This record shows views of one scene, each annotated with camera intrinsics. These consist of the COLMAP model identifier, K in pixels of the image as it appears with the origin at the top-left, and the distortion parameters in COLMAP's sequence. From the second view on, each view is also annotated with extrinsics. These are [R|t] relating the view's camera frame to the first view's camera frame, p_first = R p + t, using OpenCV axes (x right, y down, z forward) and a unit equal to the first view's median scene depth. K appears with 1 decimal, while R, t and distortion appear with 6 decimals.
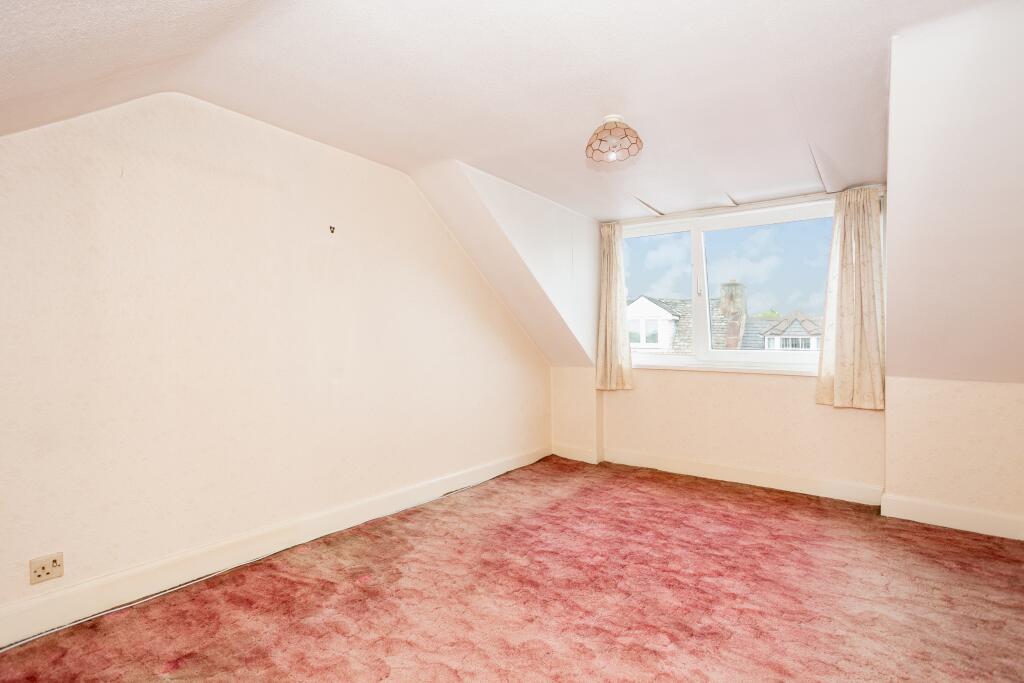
lens RADIAL K [[504.7, 0, 512.0], [0, 504.7, 341.5], [0, 0, 1]] dist [-0.003296, 0.011850]
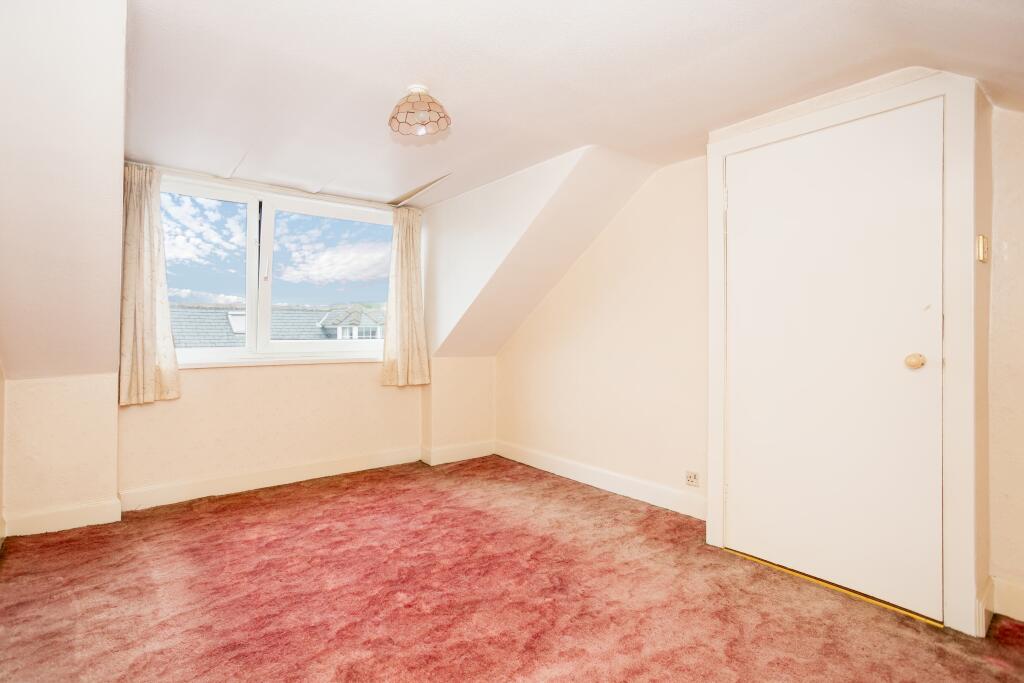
lens RADIAL K [[502.1, 0, 511.3], [0, 502.1, 294.0], [0, 0, 1]] dist [-0.001603, 0.001048]
pose [[0.263485, 0.060727, 0.962750, -0.454453], [0.002270, 0.997975, -0.063570, -0.010972], [-0.964661, 0.018935, 0.262814, 0.443511]]
